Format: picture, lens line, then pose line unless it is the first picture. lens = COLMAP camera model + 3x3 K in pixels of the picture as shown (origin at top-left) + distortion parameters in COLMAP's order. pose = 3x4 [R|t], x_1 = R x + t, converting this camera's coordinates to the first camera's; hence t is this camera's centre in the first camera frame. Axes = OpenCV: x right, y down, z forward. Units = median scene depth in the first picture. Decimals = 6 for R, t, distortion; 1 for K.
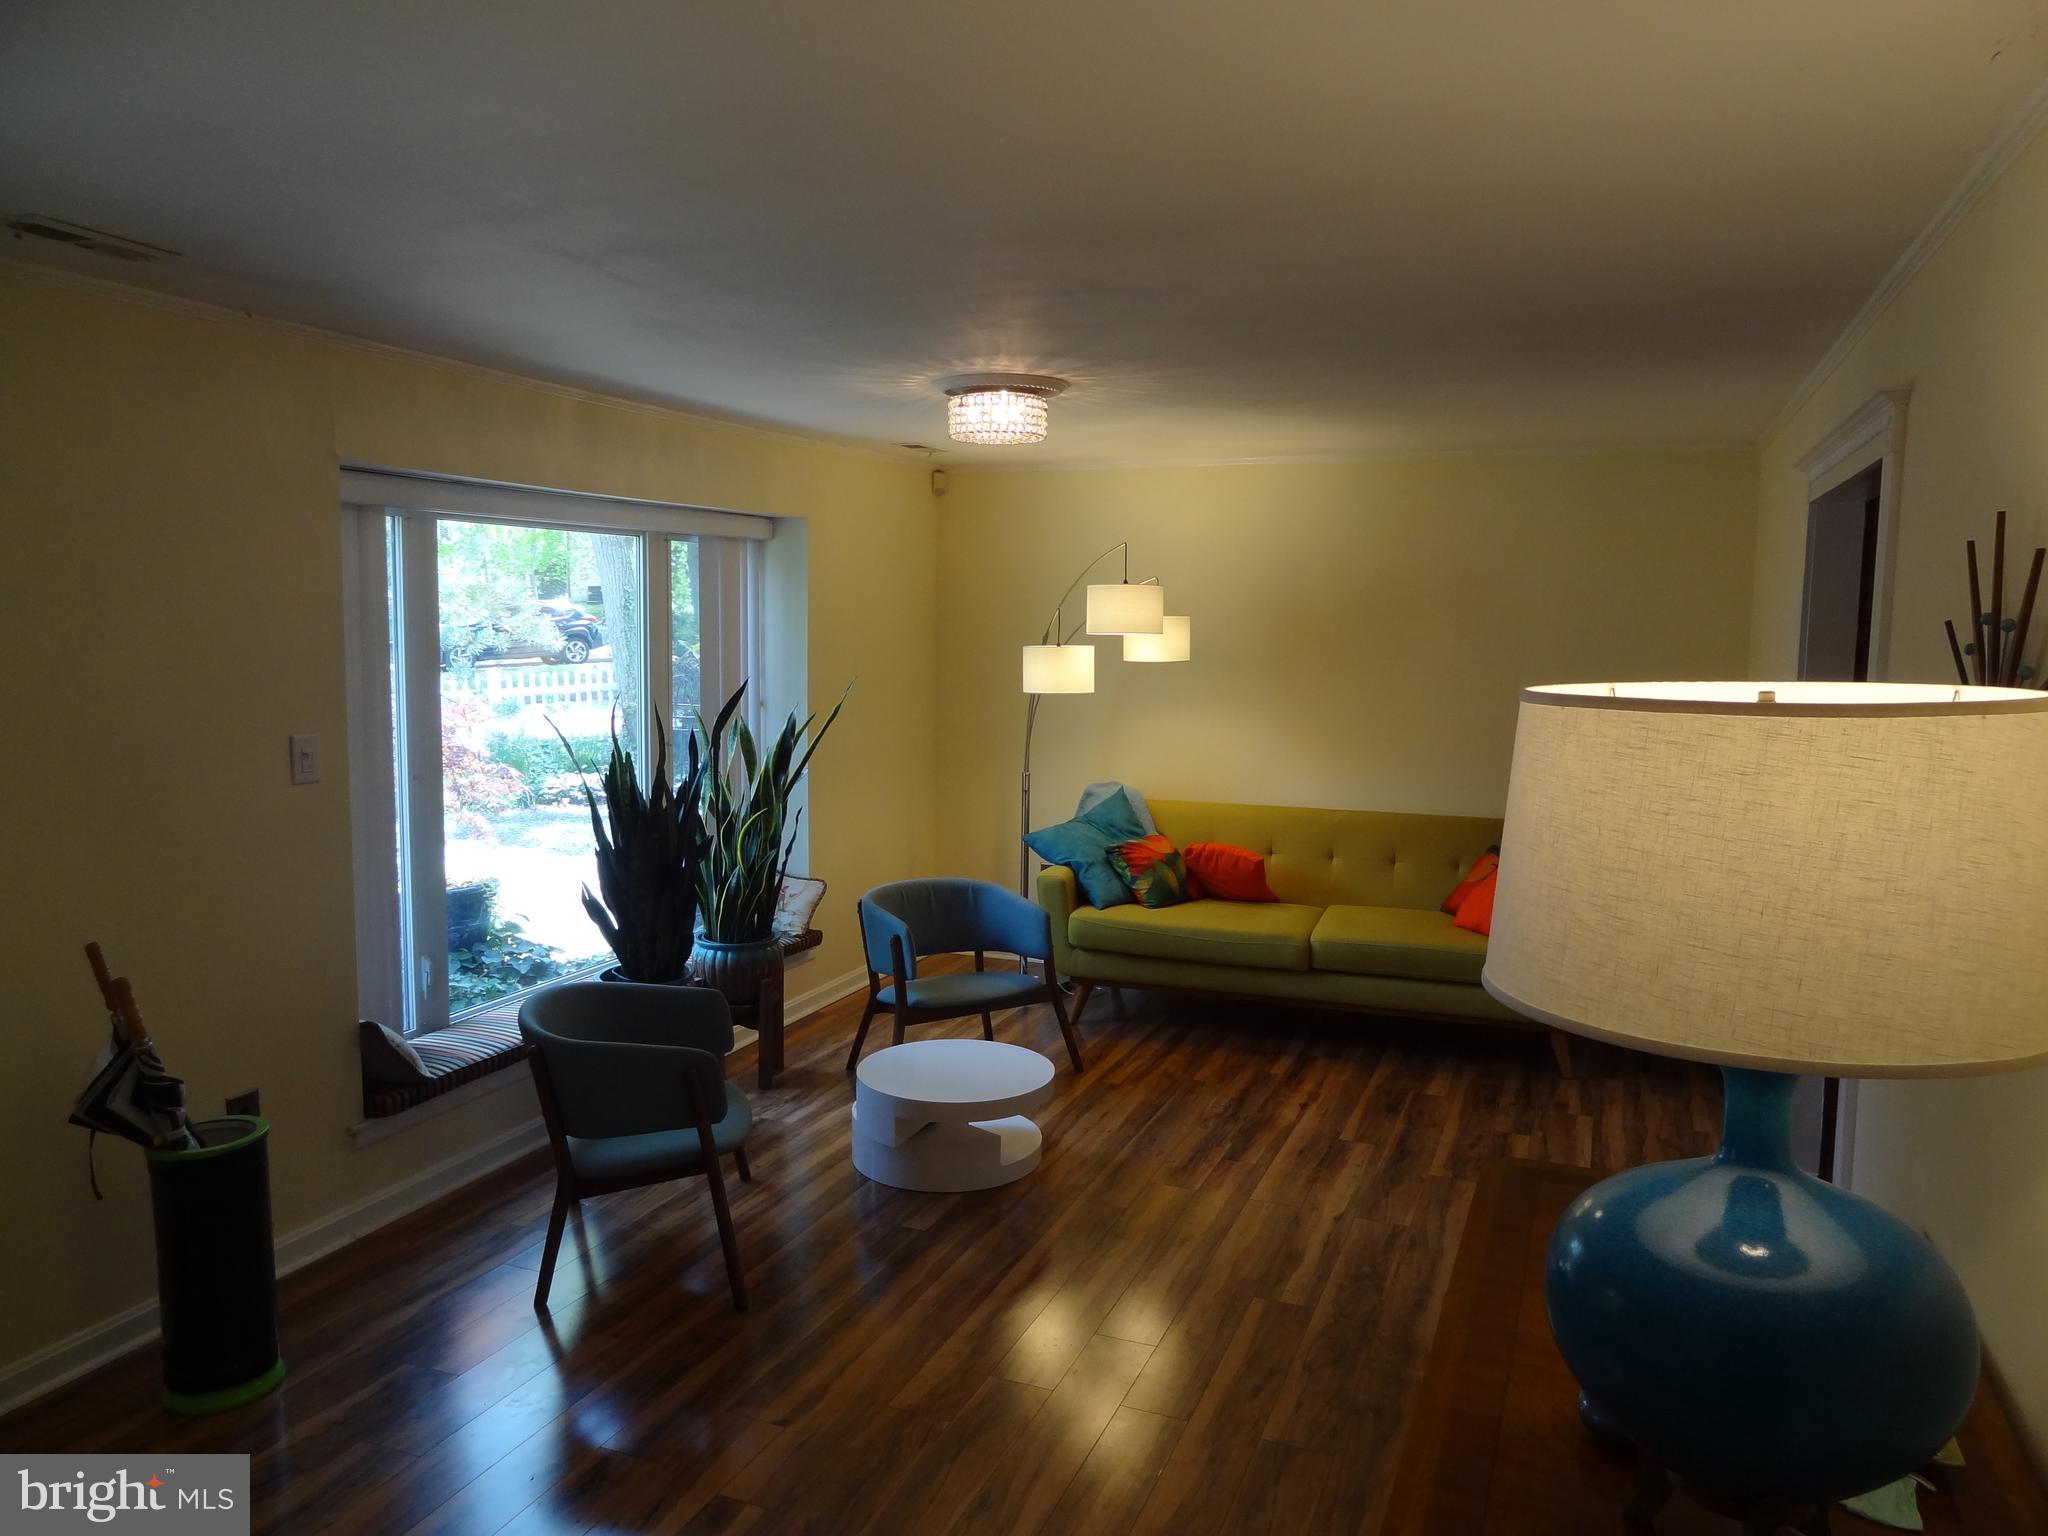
lens RADIAL K [[1441.5, 0, 1024.3], [0, 1441.5, 762.9], [0, 0, 1]] dist [-0.009785, 0.014960]
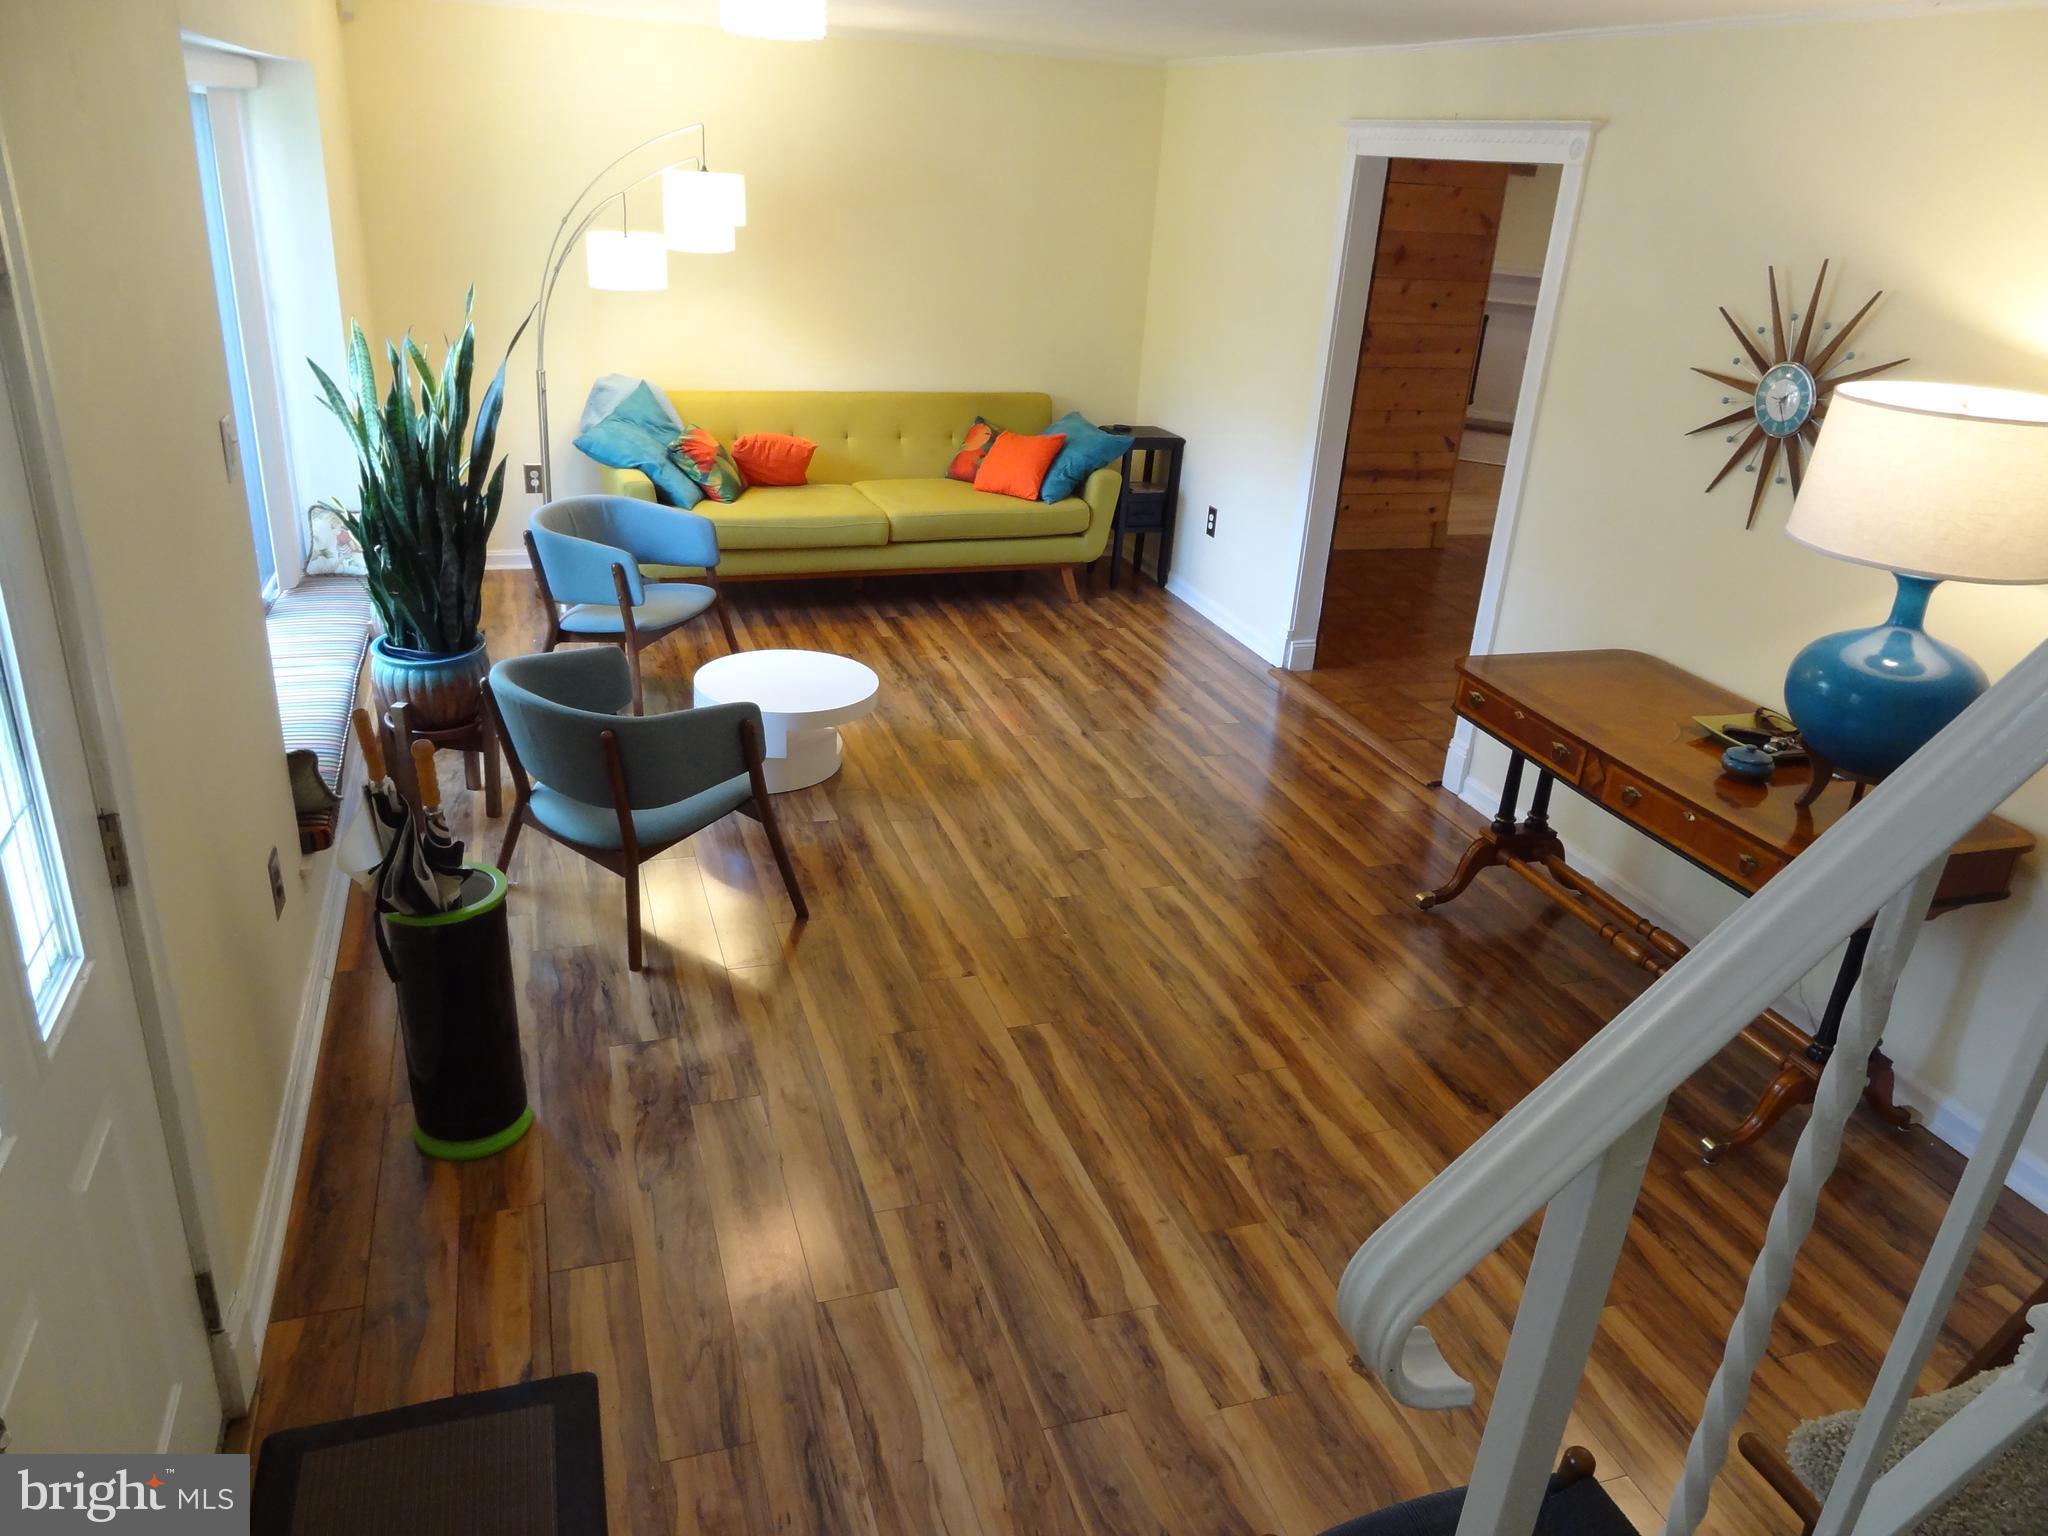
lens RADIAL K [[1441.5, 0, 1014.7], [0, 1441.5, 773.1], [0, 0, 1]] dist [-0.009785, 0.014960]
pose [[0.765506, -0.222752, 0.603641, -0.469626], [0.014471, 0.943885, 0.329957, -0.061326], [-0.643266, -0.243848, 0.725773, 0.066488]]
